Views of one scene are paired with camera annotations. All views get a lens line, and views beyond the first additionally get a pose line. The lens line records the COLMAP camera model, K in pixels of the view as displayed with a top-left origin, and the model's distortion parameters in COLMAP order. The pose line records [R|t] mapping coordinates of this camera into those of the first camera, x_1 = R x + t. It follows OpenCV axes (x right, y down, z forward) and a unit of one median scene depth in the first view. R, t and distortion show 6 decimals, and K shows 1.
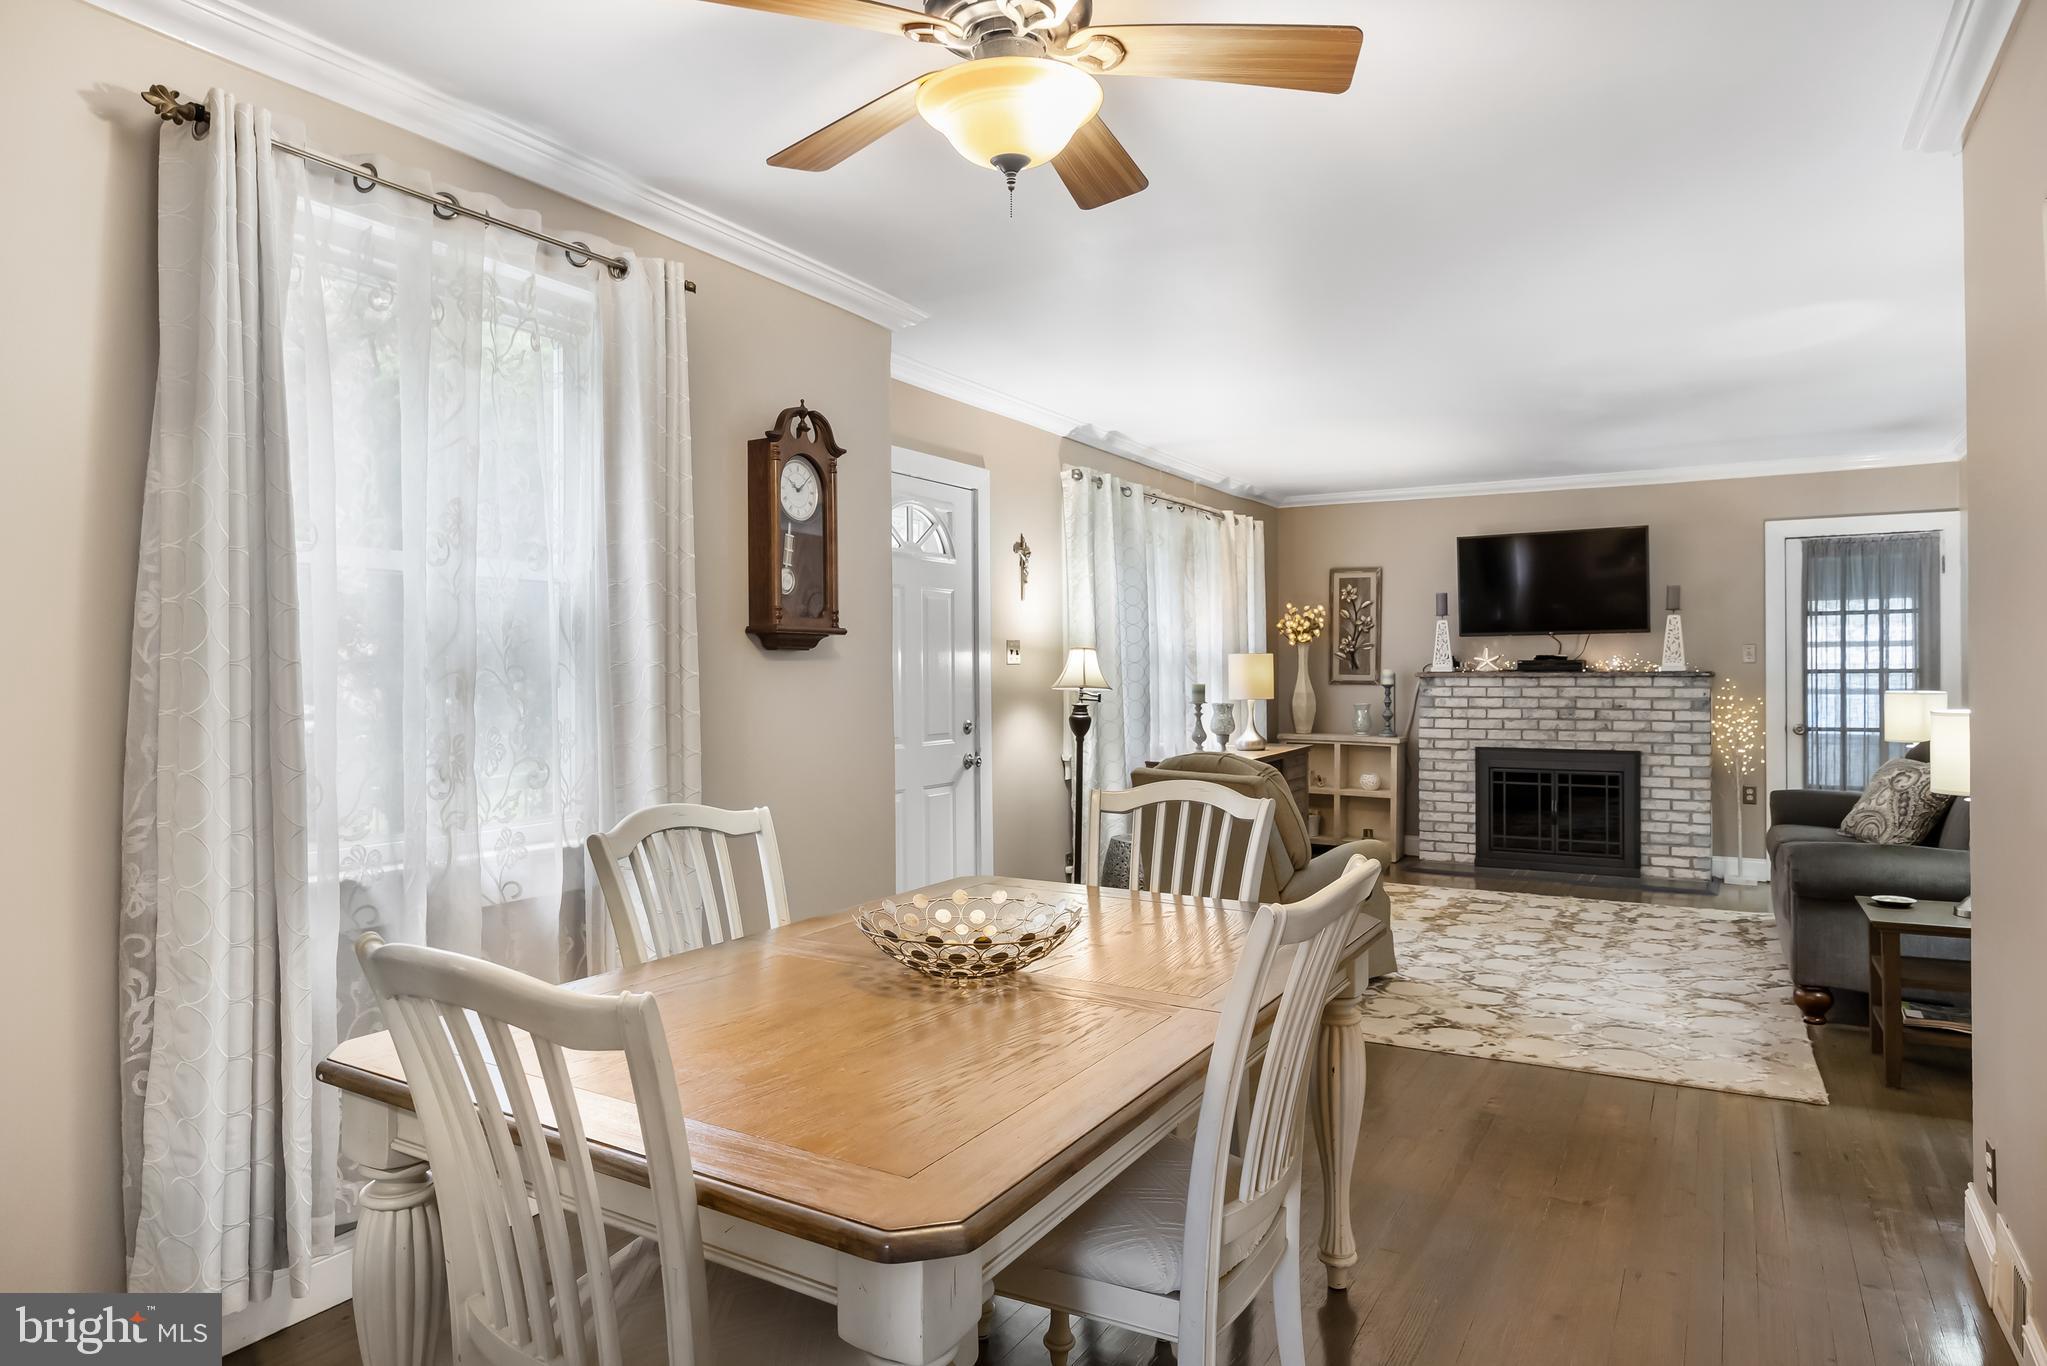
lens RADIAL K [[1207.4, 0, 1026.1], [0, 1207.4, 672.4], [0, 0, 1]] dist [-0.004469, -0.001565]
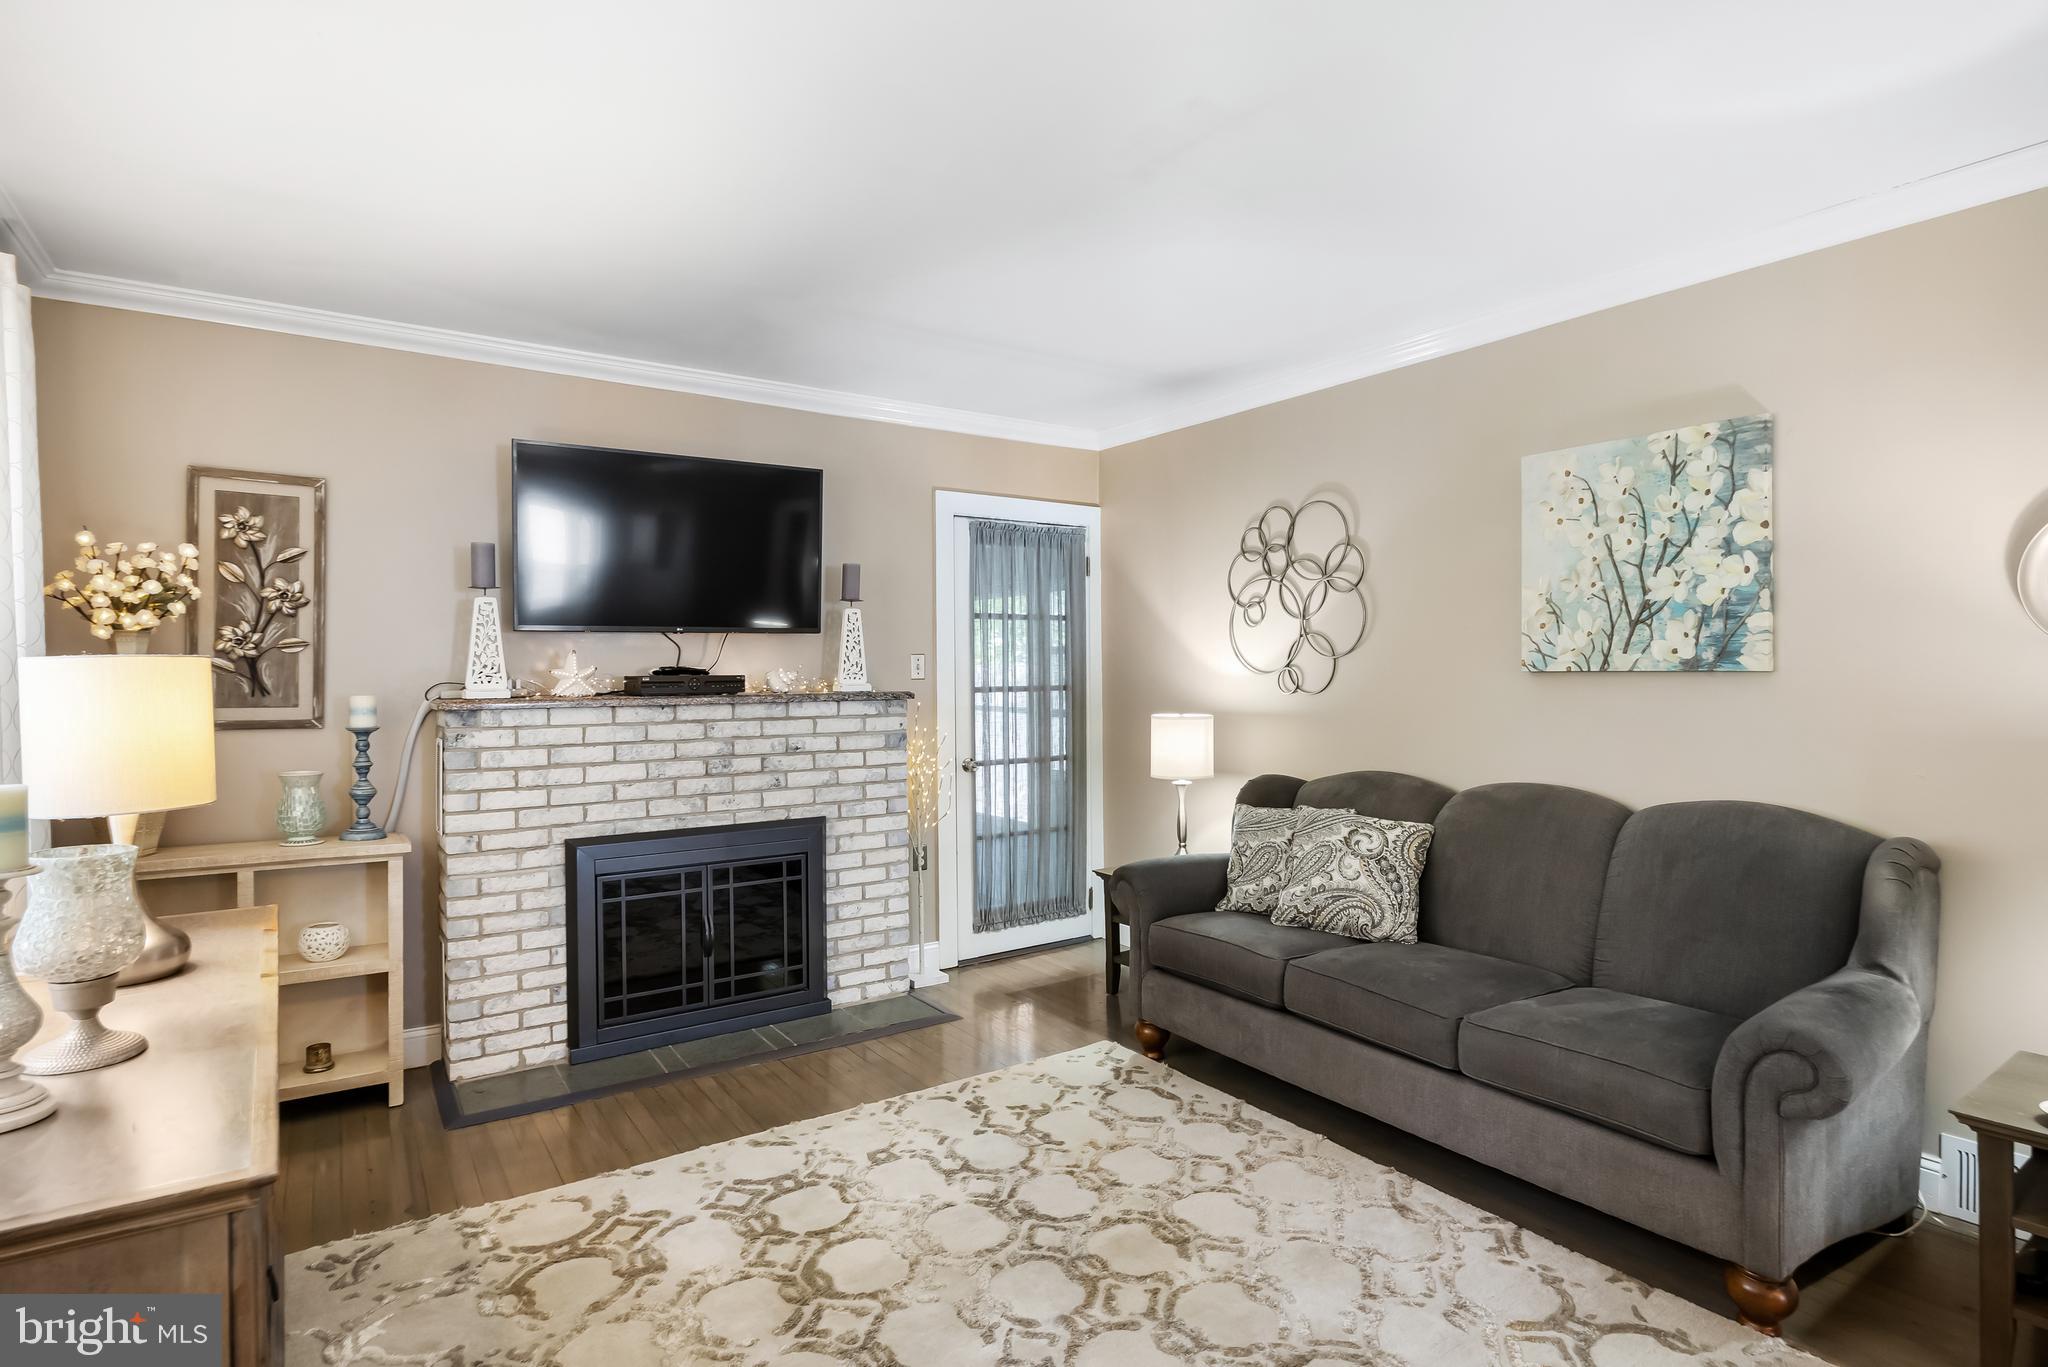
lens RADIAL K [[1058.0, 0, 1030.1], [0, 1058.0, 686.3], [0, 0, 1]] dist [-0.008536, 0.000579]
pose [[0.429647, -0.010514, 0.902936, 0.045204], [0.008075, 0.999937, 0.007801, -0.007847], [-0.902961, 0.003940, 0.429705, 0.652493]]
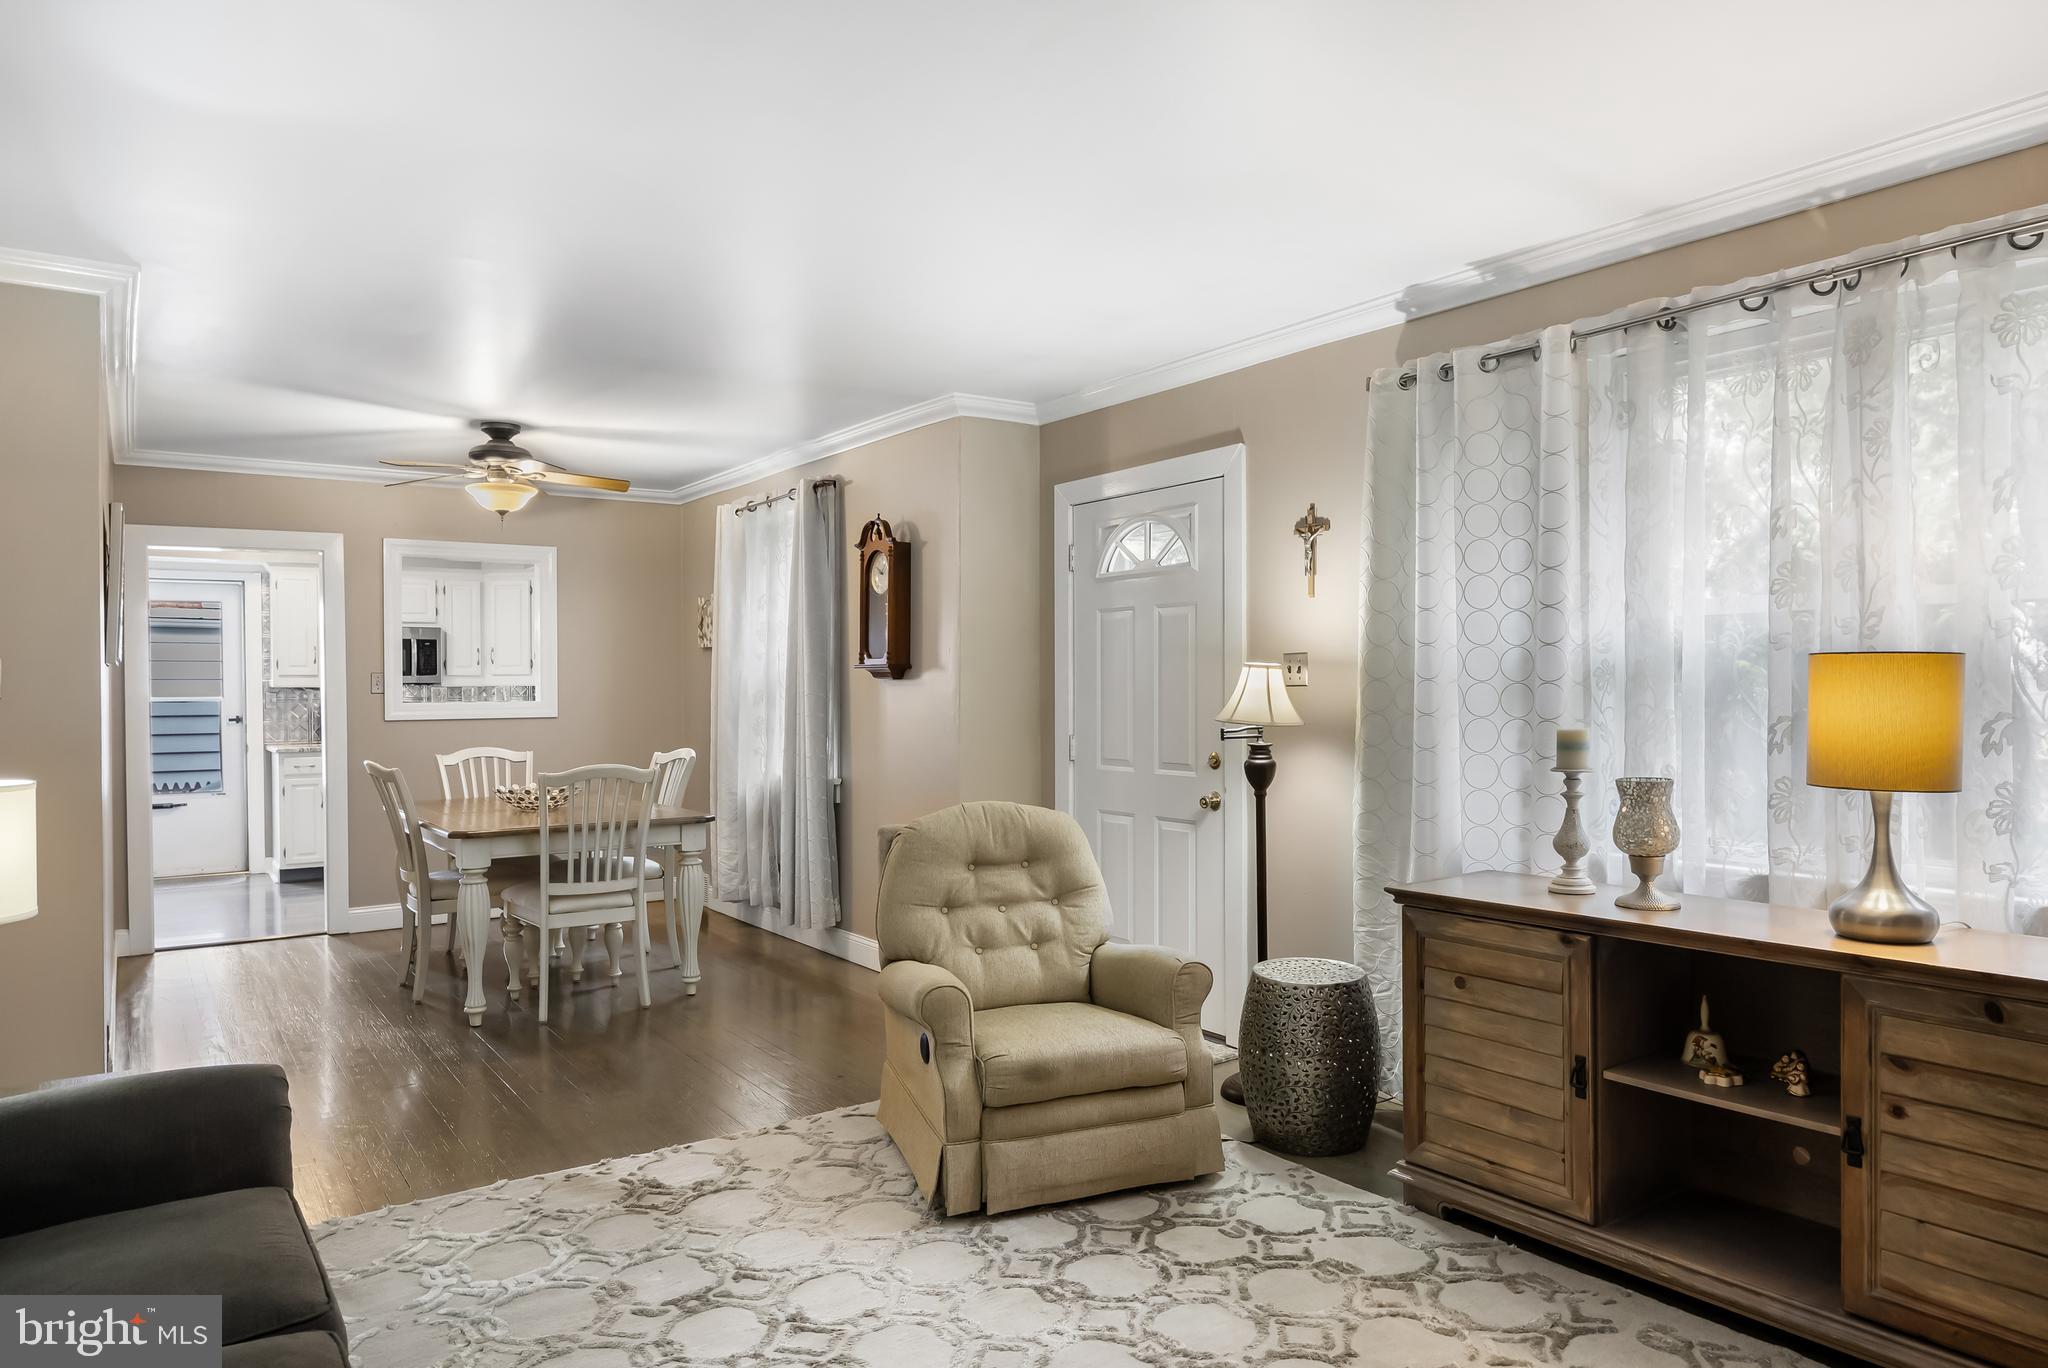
lens RADIAL K [[1311.9, 0, 1012.8], [0, 1311.9, 694.2], [0, 0, 1]] dist [-0.001551, 0.001905]
pose [[-0.426360, 0.011892, -0.904475, 0.594170], [0.003521, 0.999928, 0.011488, -0.008618], [0.904547, 0.001713, -0.426371, 0.892683]]
